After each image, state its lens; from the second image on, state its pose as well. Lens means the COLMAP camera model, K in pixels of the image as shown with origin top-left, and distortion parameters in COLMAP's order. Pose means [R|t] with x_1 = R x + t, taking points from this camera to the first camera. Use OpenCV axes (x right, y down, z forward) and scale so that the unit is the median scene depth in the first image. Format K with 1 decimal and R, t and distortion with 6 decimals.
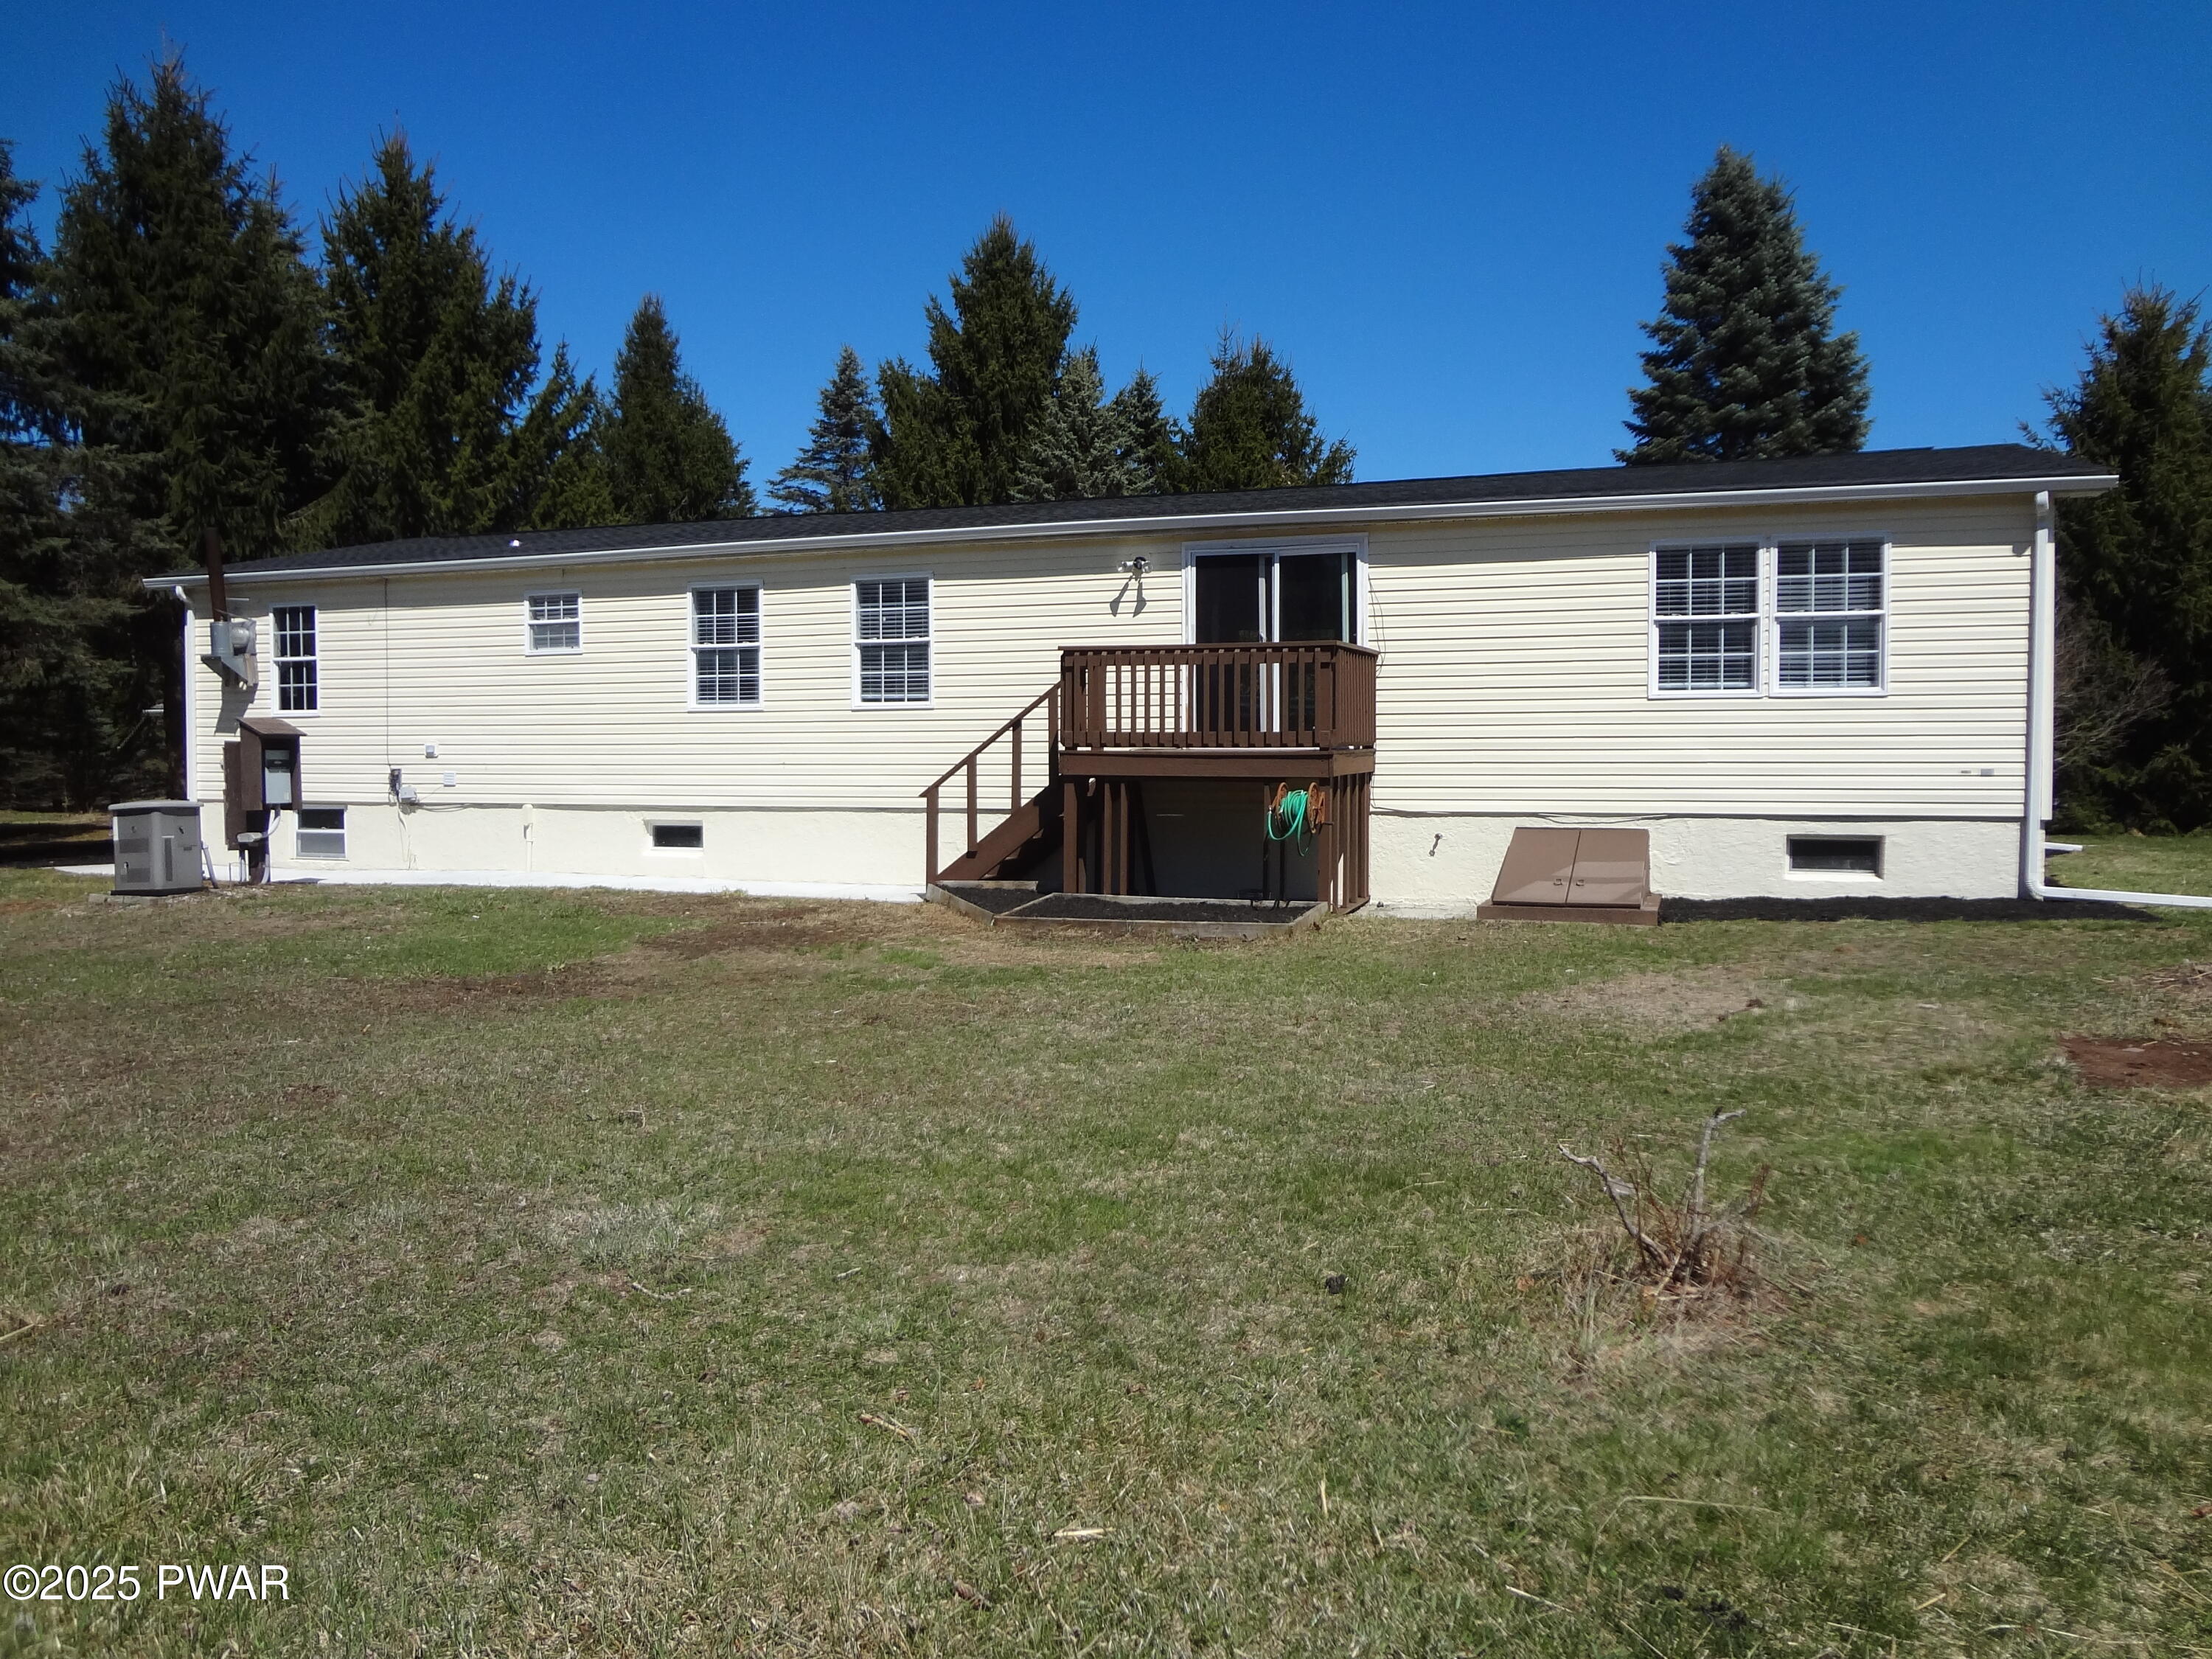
lens RADIAL K [[1630.4, 0, 1096.3], [0, 1630.4, 790.8], [0, 0, 1]] dist [-0.045517, 0.006065]
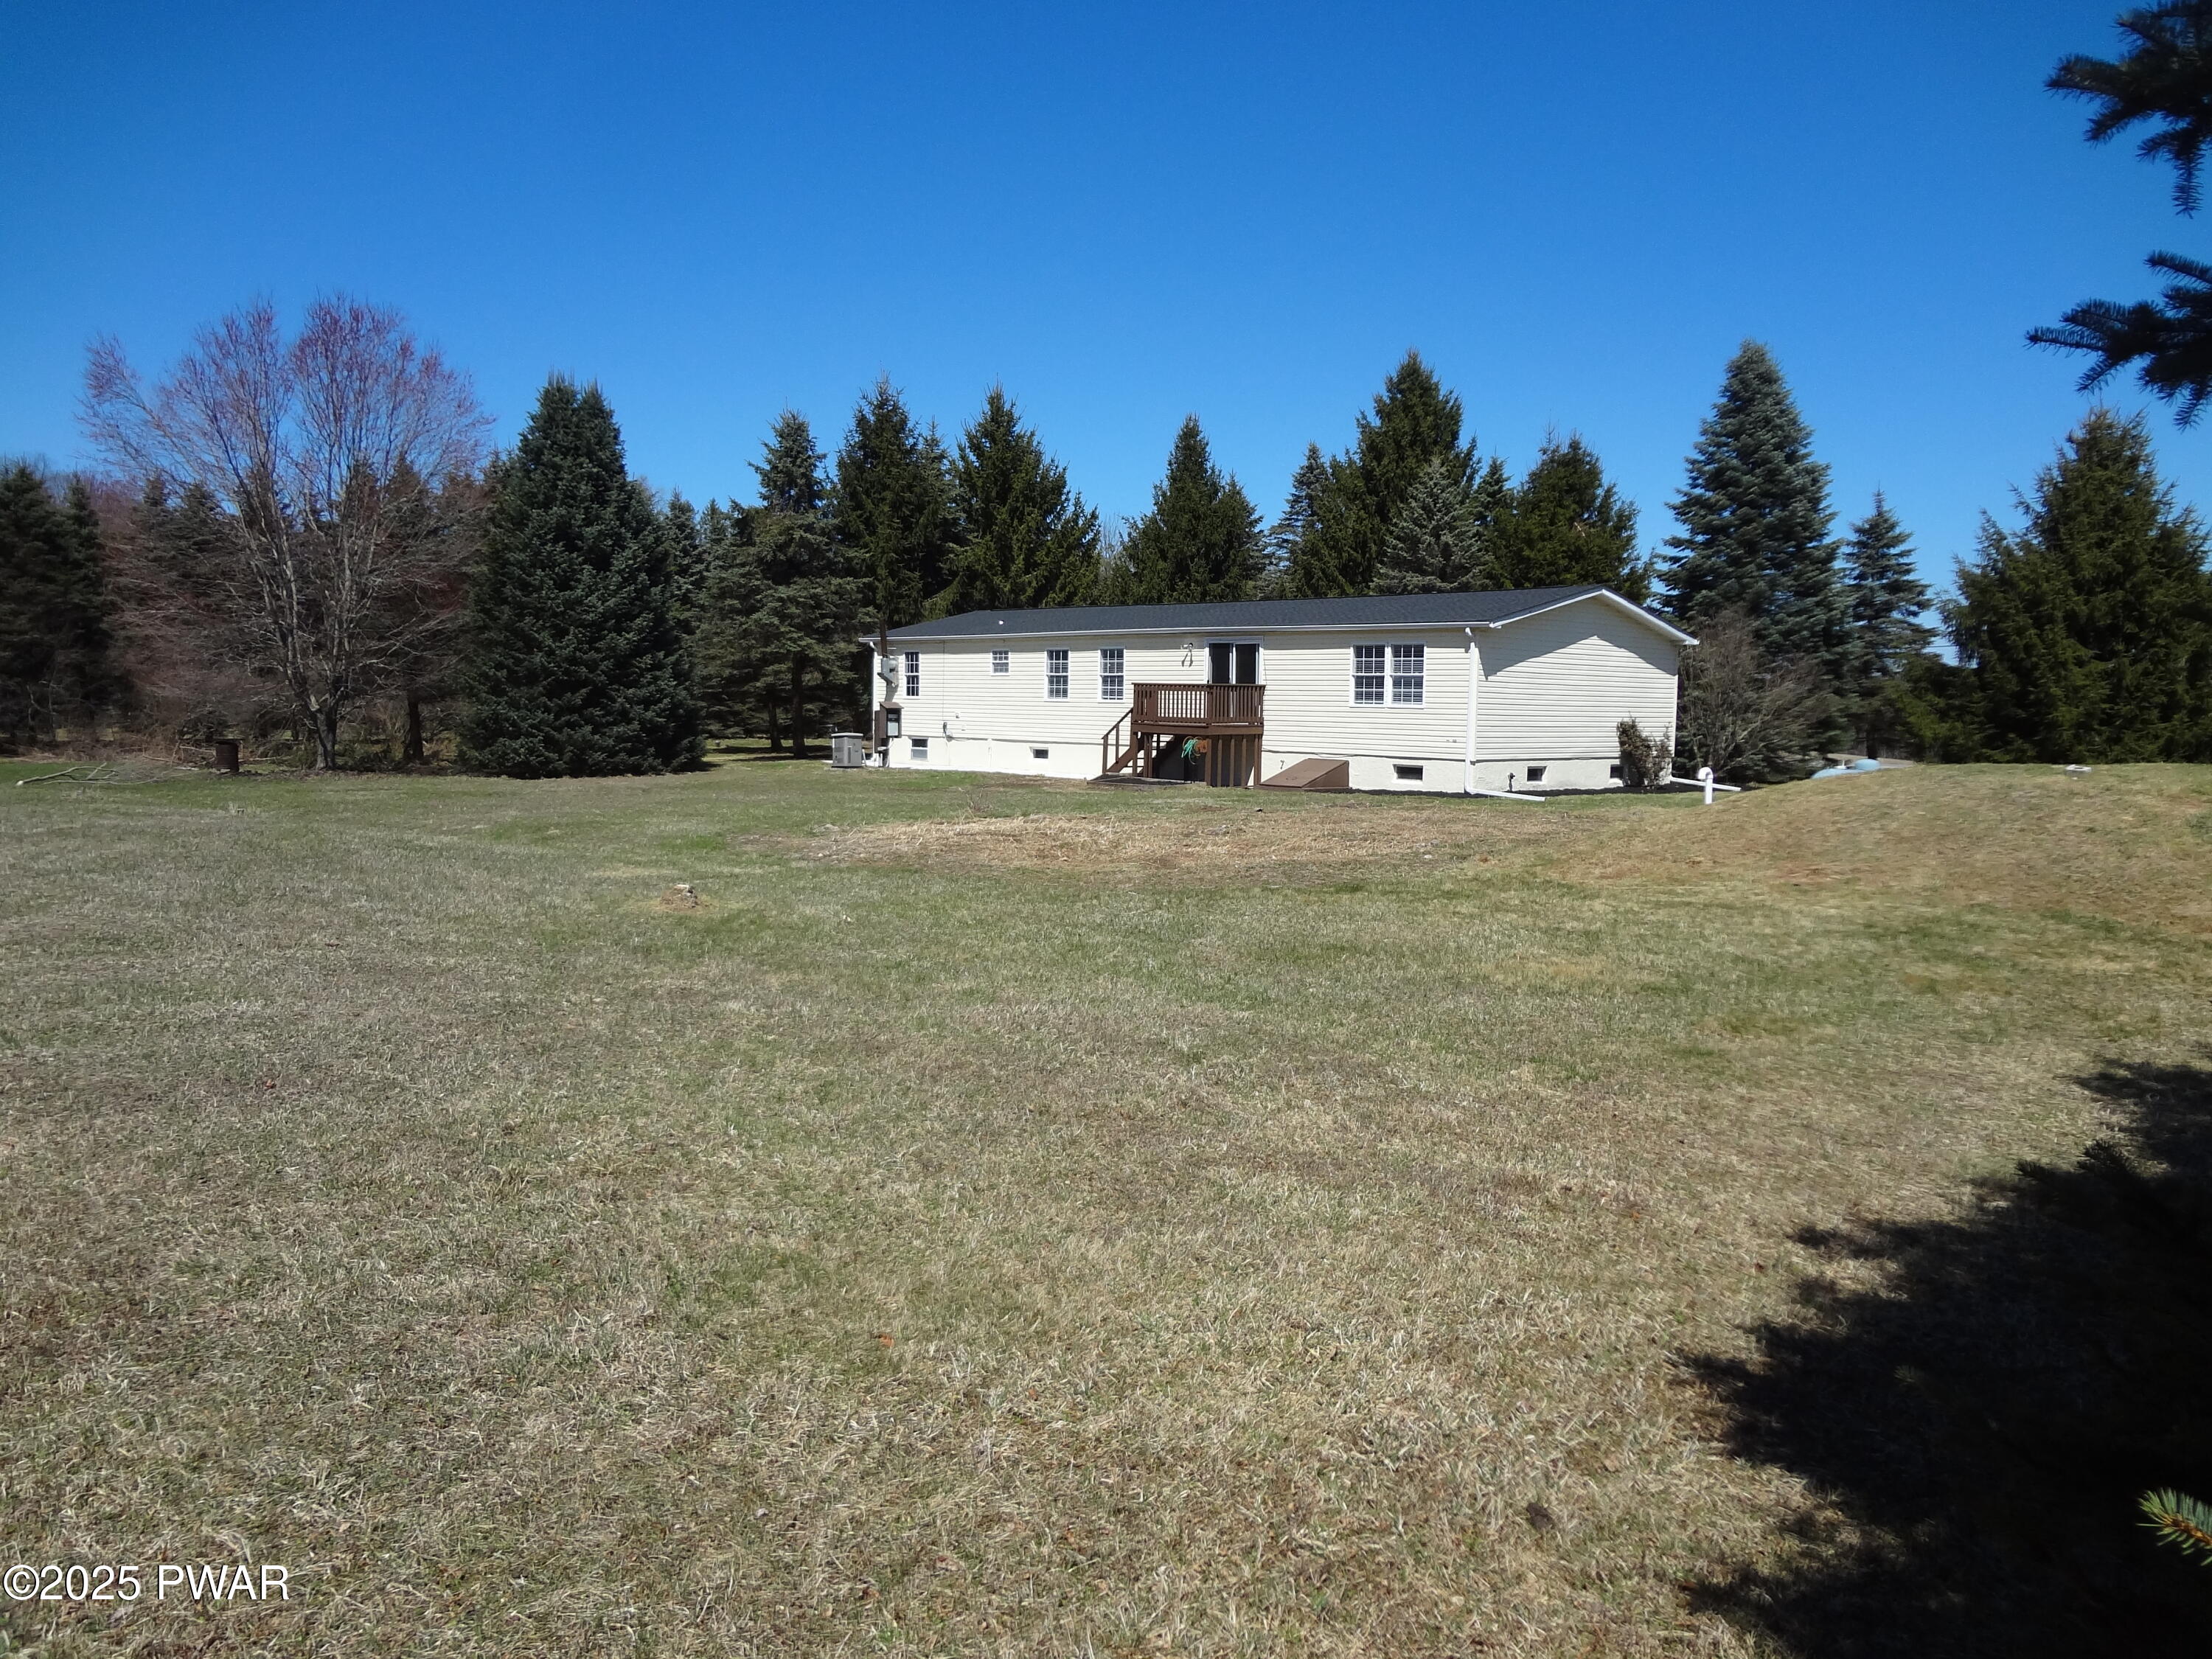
lens RADIAL K [[1630.4, 0, 1096.3], [0, 1630.4, 790.8], [0, 0, 1]] dist [-0.045517, 0.006065]
pose [[0.896969, 0.042558, -0.440040, 0.780807], [-0.030386, 0.998937, 0.034674, -0.002910], [0.441047, -0.017731, 0.897309, -0.992598]]
